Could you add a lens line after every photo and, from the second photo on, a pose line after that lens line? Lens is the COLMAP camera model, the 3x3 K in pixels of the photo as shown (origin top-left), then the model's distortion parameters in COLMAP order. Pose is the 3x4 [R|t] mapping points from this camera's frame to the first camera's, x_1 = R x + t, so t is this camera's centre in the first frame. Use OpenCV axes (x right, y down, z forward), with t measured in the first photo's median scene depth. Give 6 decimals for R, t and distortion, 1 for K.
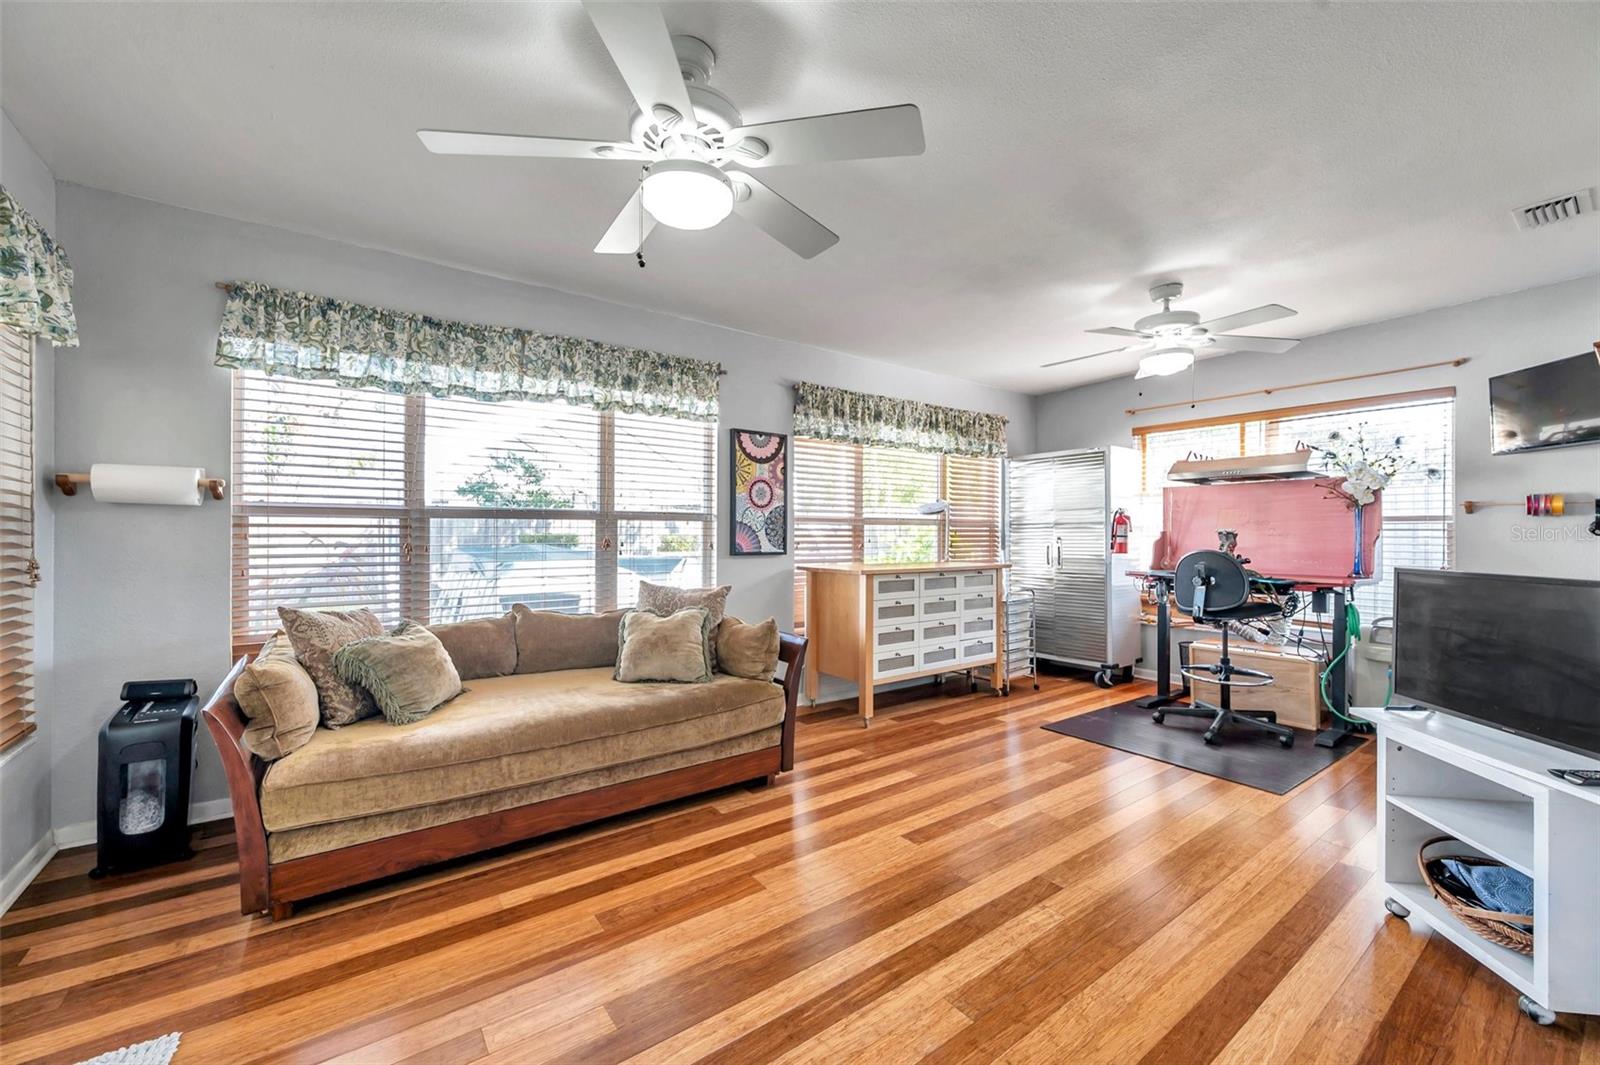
lens RADIAL K [[631.1, 0, 795.4], [0, 631.1, 528.8], [0, 0, 1]] dist [-0.002262, -0.000627]
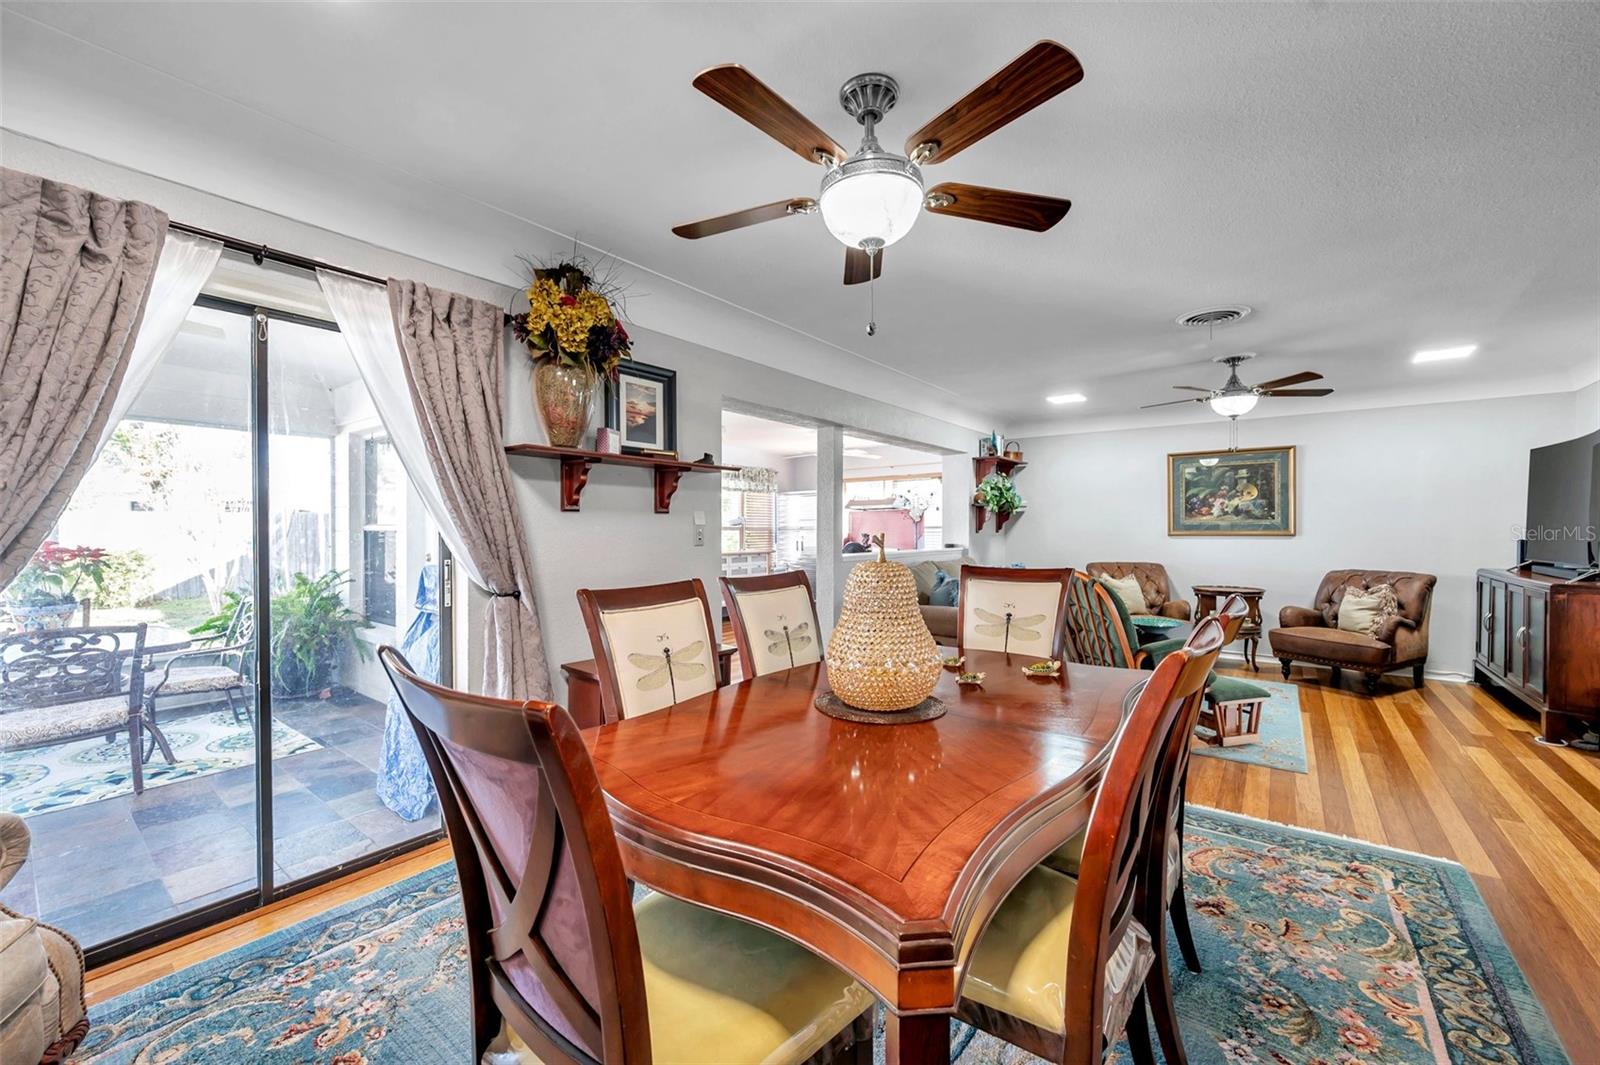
lens RADIAL K [[631.1, 0, 793.8], [0, 631.1, 535.2], [0, 0, 1]] dist [-0.002262, -0.000627]
pose [[0.961020, -0.009578, 0.276314, -0.183809], [0.005622, 0.999870, 0.015106, -0.025424], [-0.276423, -0.012963, 0.960949, -1.134949]]
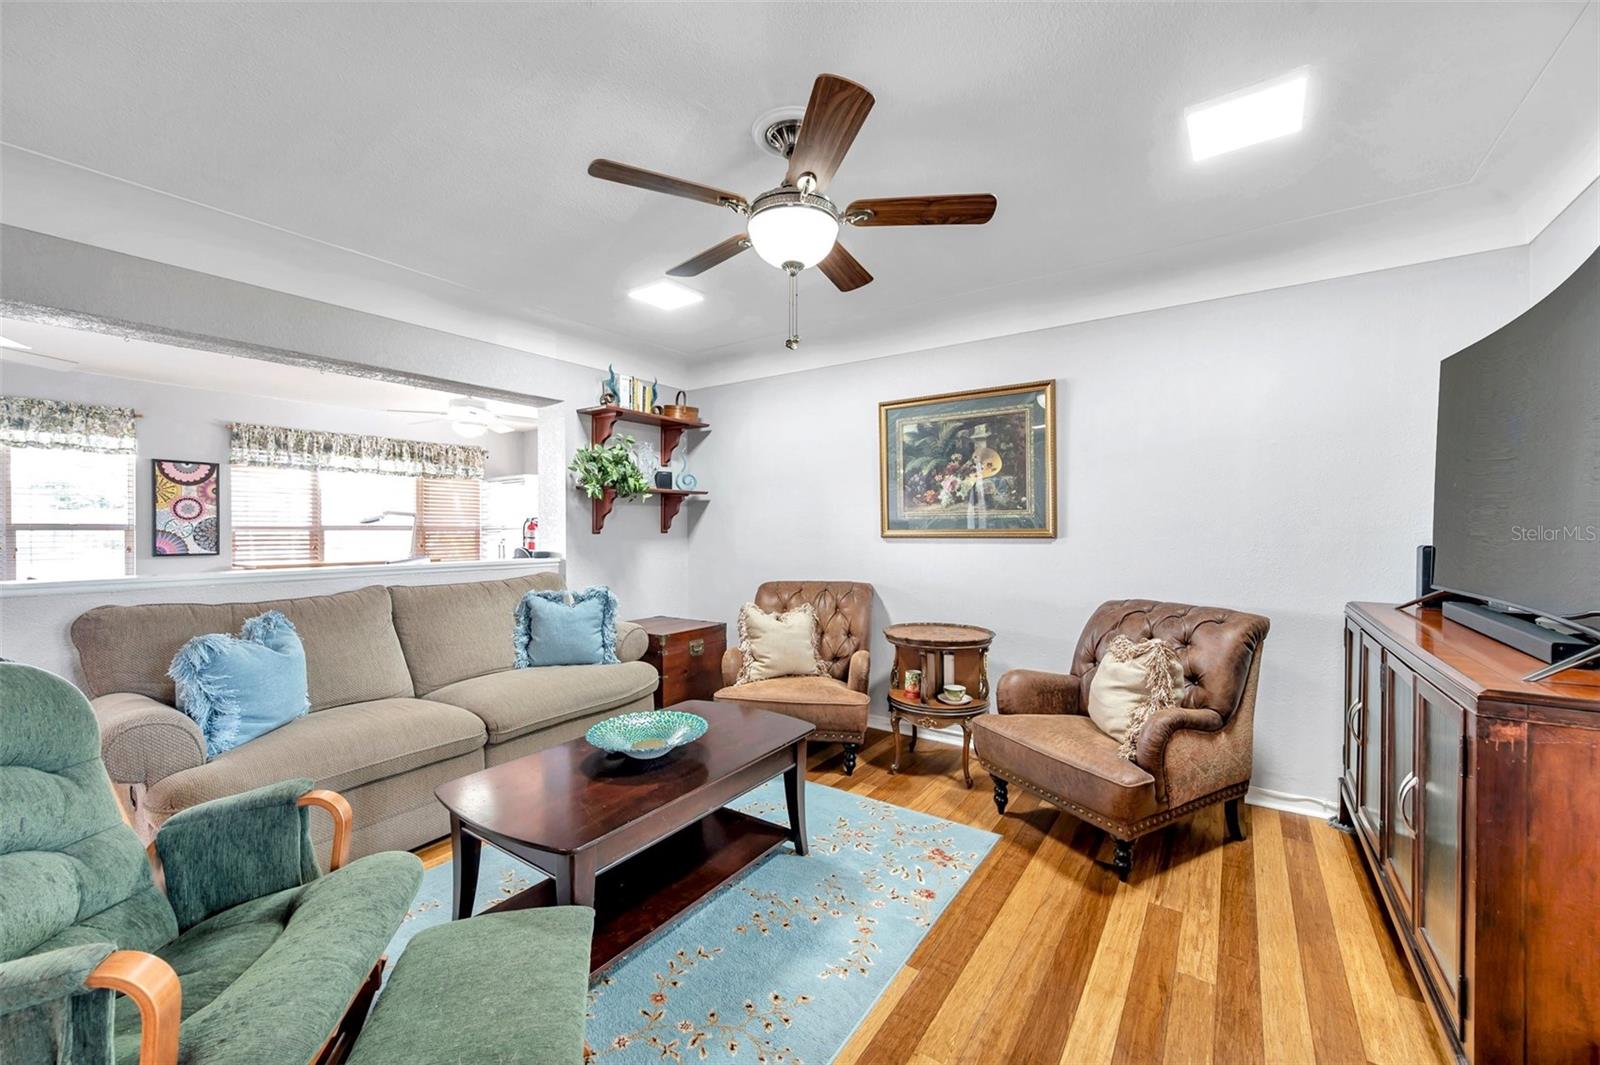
lens RADIAL K [[631.1, 0, 798.7], [0, 631.1, 533.8], [0, 0, 1]] dist [-0.002262, -0.000627]
pose [[0.946382, -0.008942, 0.322926, 0.799382], [0.005879, 0.999928, 0.010457, -0.011334], [-0.322996, -0.007998, 0.946367, -0.707298]]
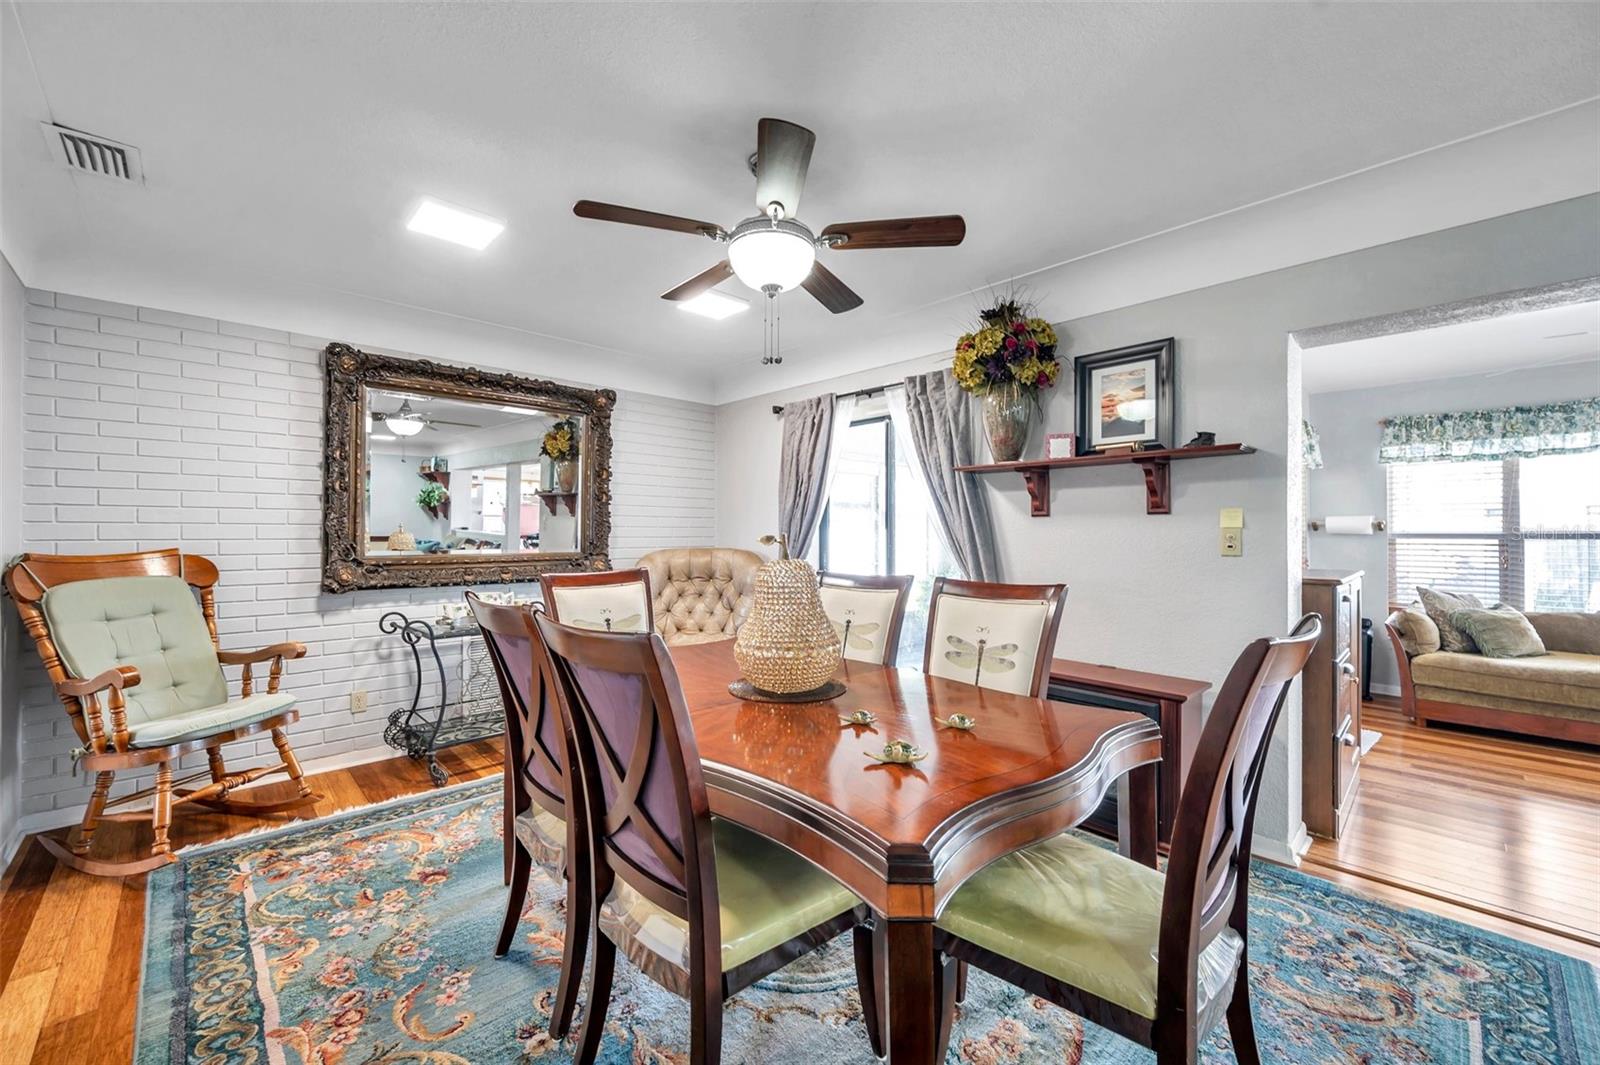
lens RADIAL K [[631.1, 0, 795.4], [0, 631.1, 530.2], [0, 0, 1]] dist [-0.002262, -0.000627]
pose [[0.124214, -0.010981, -0.992195, 0.565649], [-0.001916, 0.999934, -0.011307, -0.015834], [0.992254, 0.003305, 0.124185, -0.742518]]
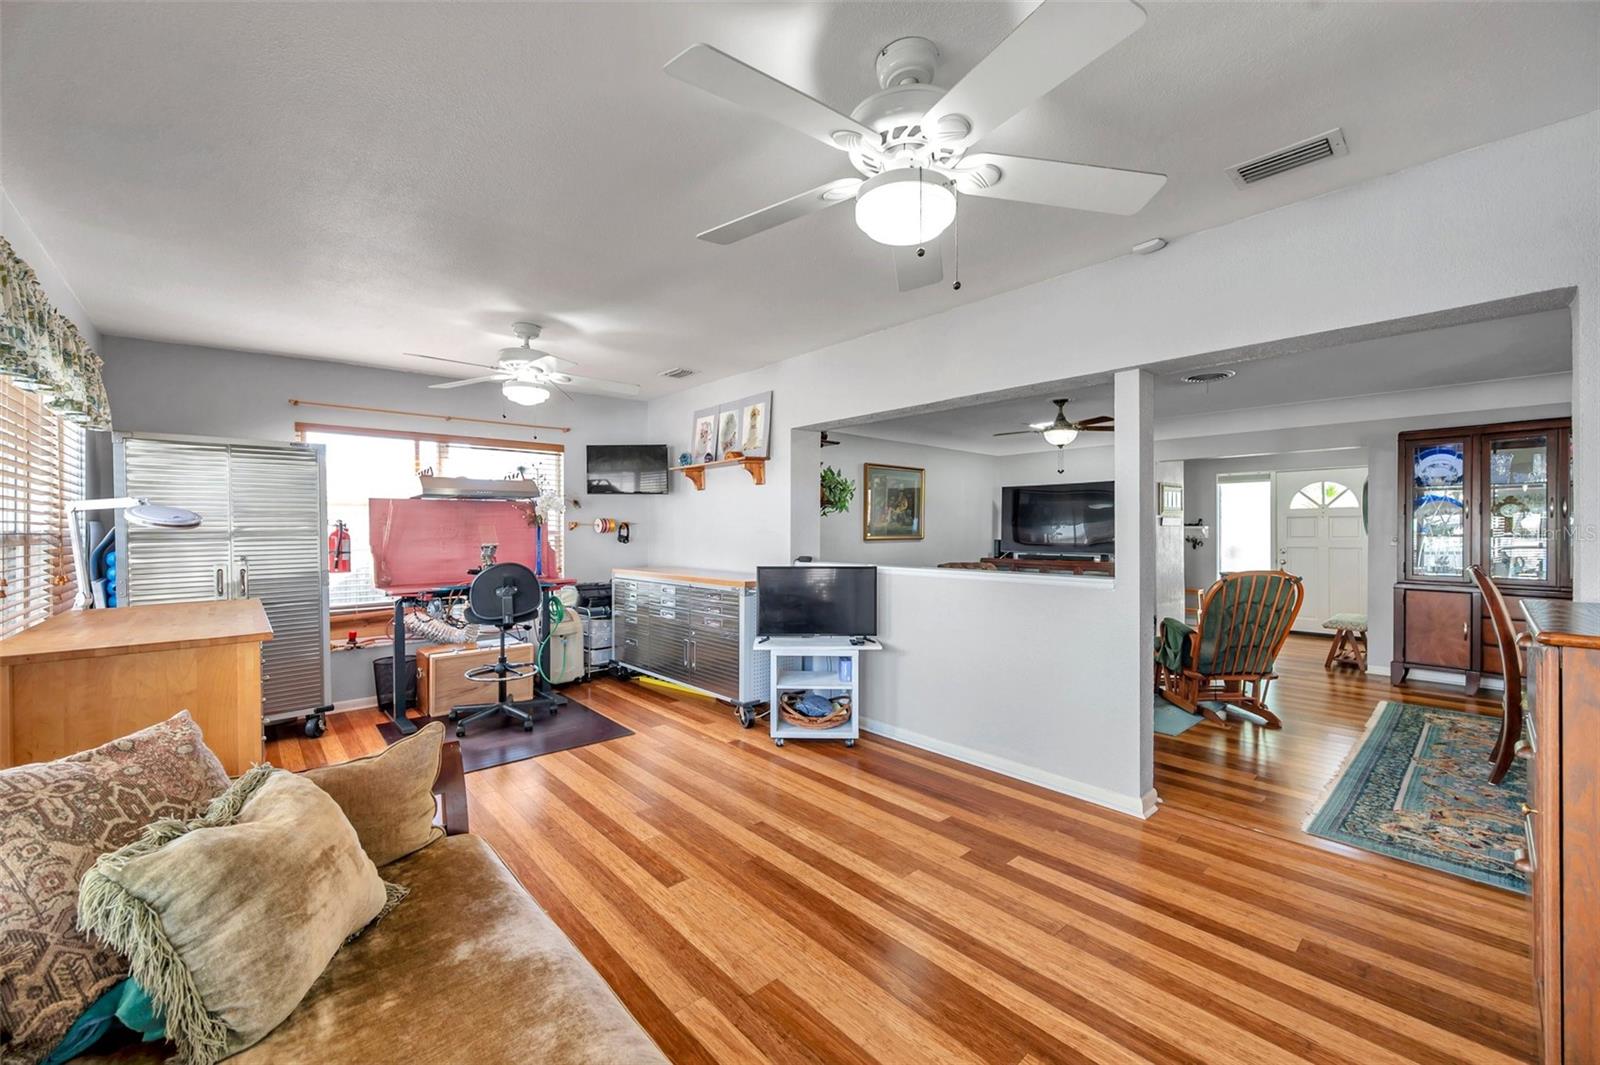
lens RADIAL K [[631.1, 0, 797.1], [0, 631.1, 531.2], [0, 0, 1]] dist [-0.002262, -0.000627]
pose [[-0.096563, -0.006680, 0.995304, -0.507441], [-0.001907, 0.999977, 0.006526, -0.030652], [-0.995325, -0.001268, -0.096574, 0.587924]]
